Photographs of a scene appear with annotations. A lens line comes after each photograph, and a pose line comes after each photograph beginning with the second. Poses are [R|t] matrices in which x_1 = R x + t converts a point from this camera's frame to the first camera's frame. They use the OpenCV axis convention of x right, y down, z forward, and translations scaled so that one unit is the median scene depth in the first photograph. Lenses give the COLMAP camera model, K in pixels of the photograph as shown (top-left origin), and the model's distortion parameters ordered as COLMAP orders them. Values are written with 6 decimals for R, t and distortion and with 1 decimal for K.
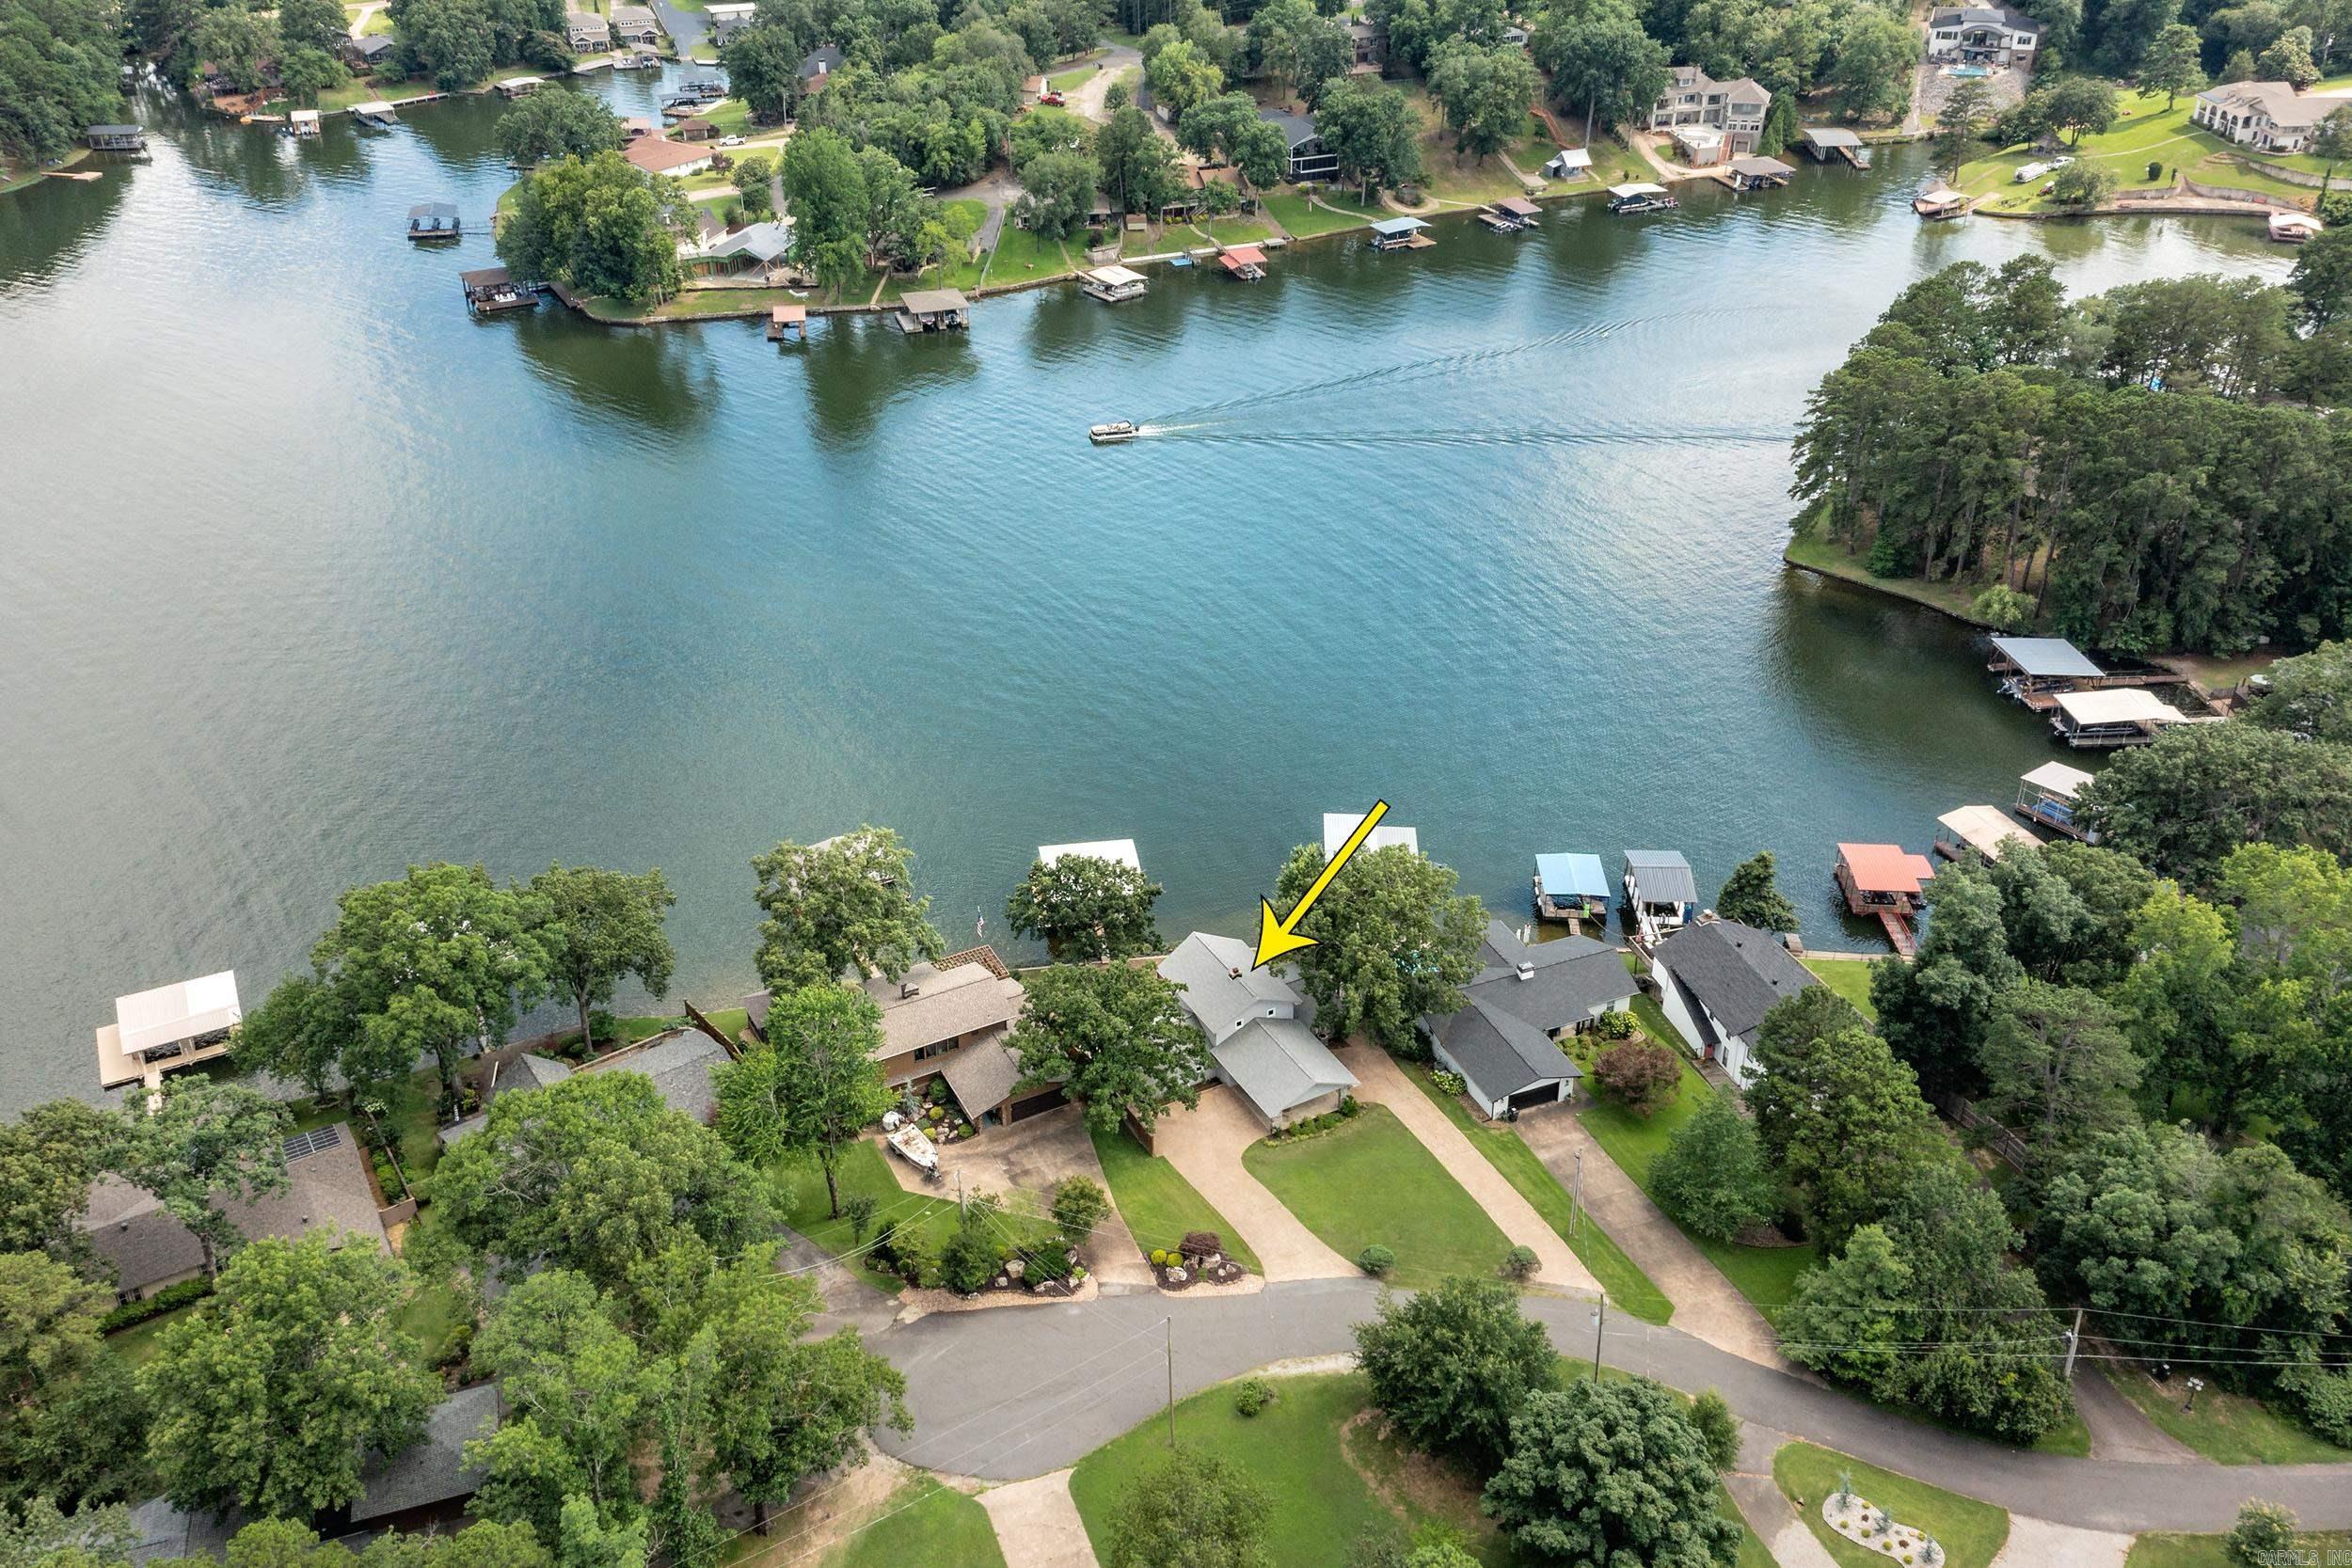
lens RADIAL K [[1894.9, 0, 1113.2], [0, 1894.9, 714.5], [0, 0, 1]] dist [0.231713, -0.289948]
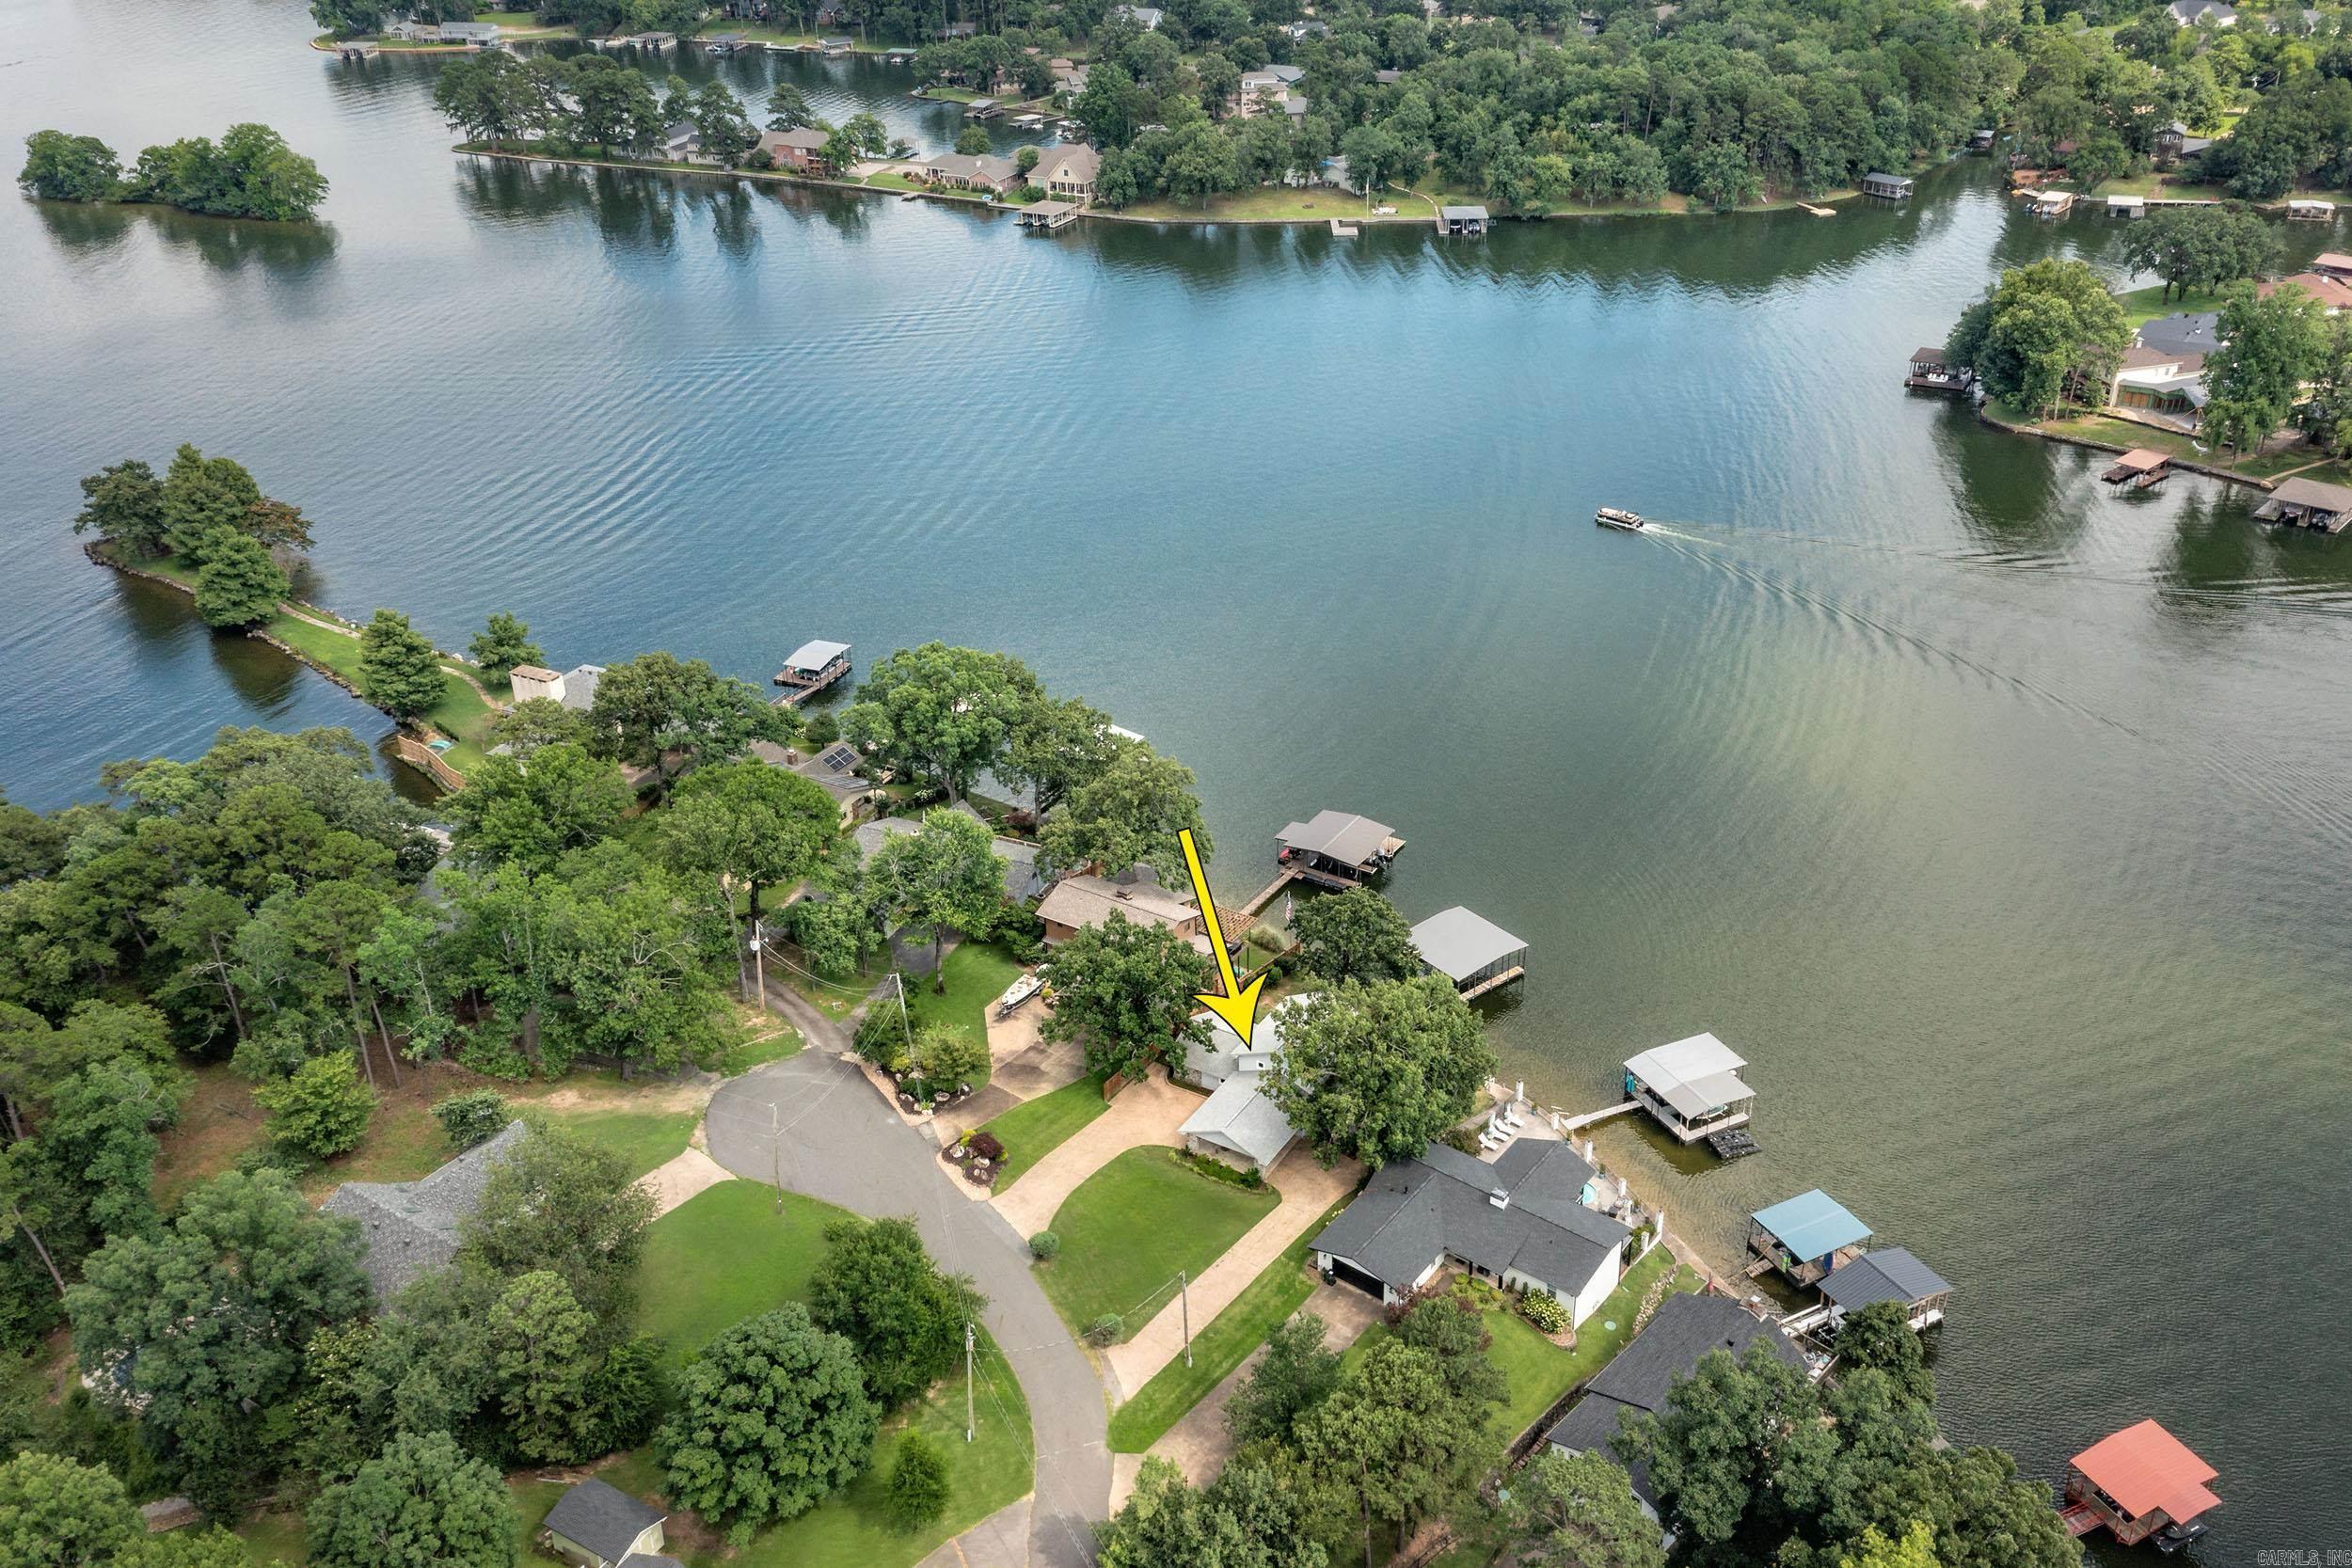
lens RADIAL K [[1894.9, 0, 1113.2], [0, 1894.9, 714.5], [0, 0, 1]] dist [0.231713, -0.289948]
pose [[0.529755, 0.392738, -0.751743, 0.613253], [-0.425259, 0.889864, 0.165217, -0.112789], [0.733836, 0.232161, 0.638425, 0.238842]]
